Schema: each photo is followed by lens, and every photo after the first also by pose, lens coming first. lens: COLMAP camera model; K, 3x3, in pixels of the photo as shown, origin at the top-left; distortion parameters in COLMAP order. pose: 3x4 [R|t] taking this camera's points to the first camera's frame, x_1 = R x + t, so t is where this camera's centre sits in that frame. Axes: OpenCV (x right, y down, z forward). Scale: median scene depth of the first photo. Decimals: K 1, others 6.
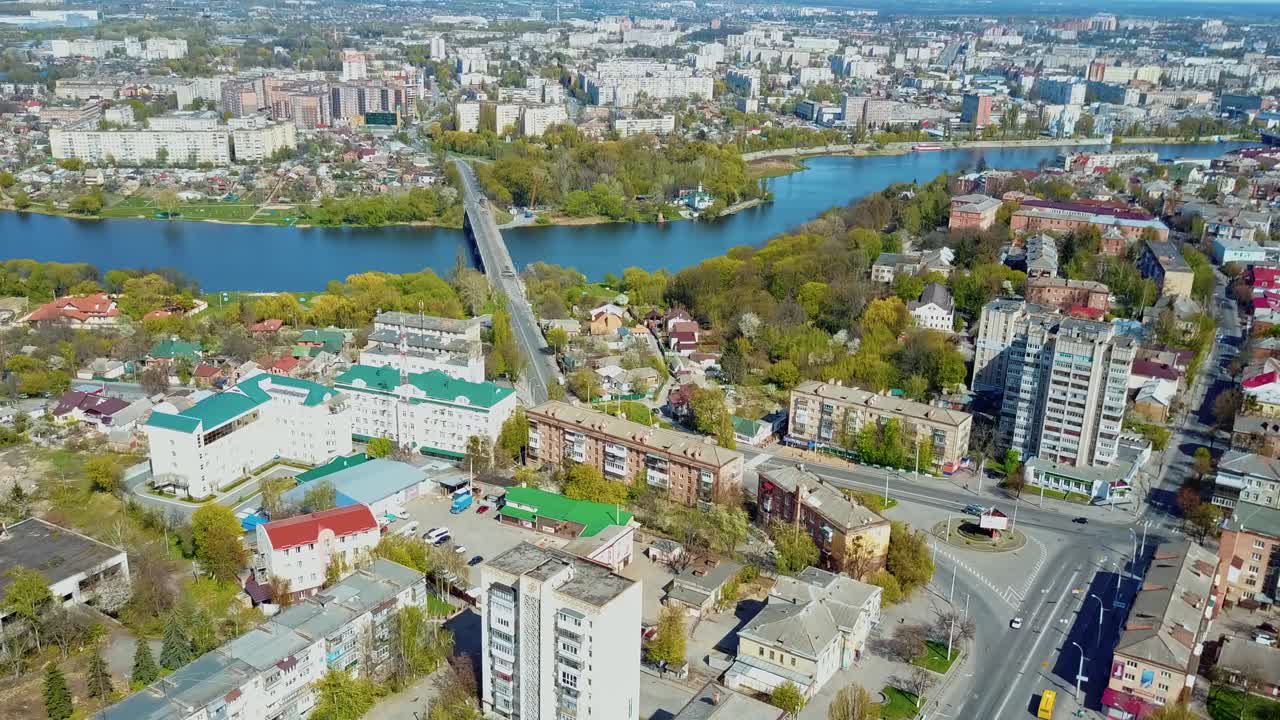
lens RADIAL K [[1292.6, 0, 640.0], [0, 1292.6, 360.0], [0, 0, 1]] dist [0.066211, -0.015680]
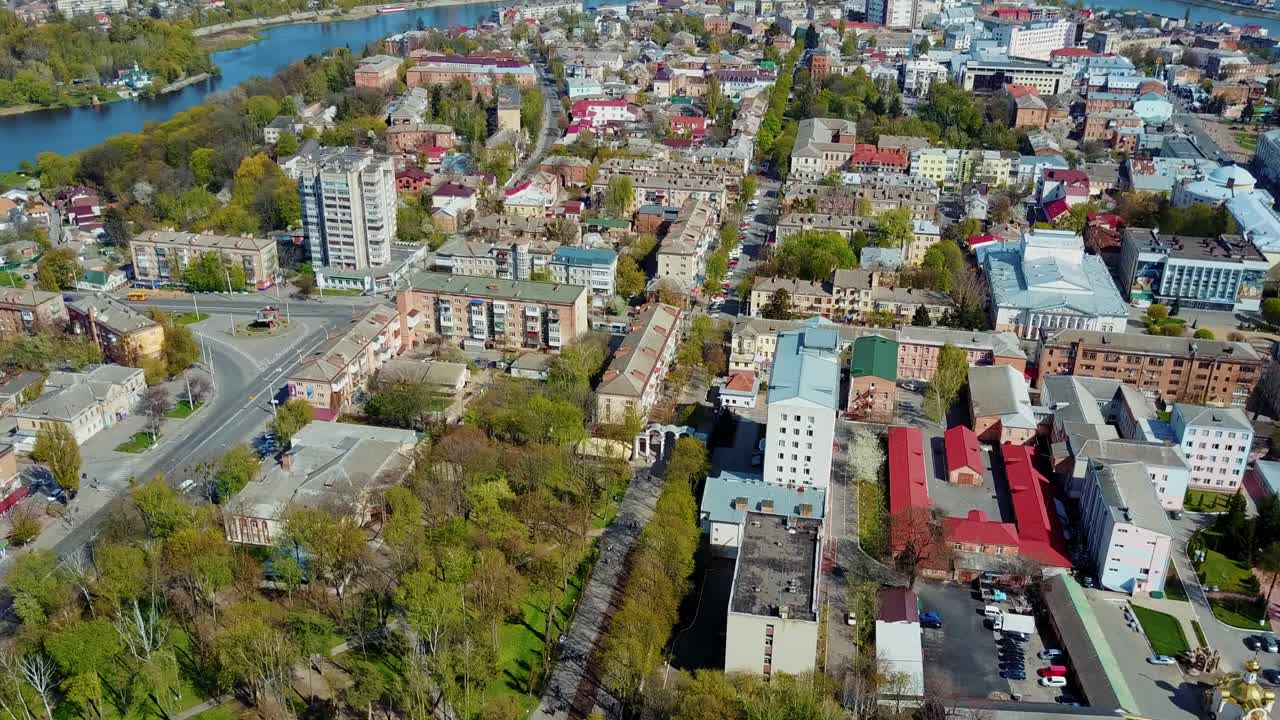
lens RADIAL K [[1292.6, 0, 640.0], [0, 1292.6, 360.0], [0, 0, 1]] dist [0.066211, -0.015680]
pose [[0.936817, -0.157257, 0.312481, 0.163872], [0.124547, 0.984667, 0.122145, 0.043418], [-0.326898, -0.075508, 0.942038, -0.284800]]
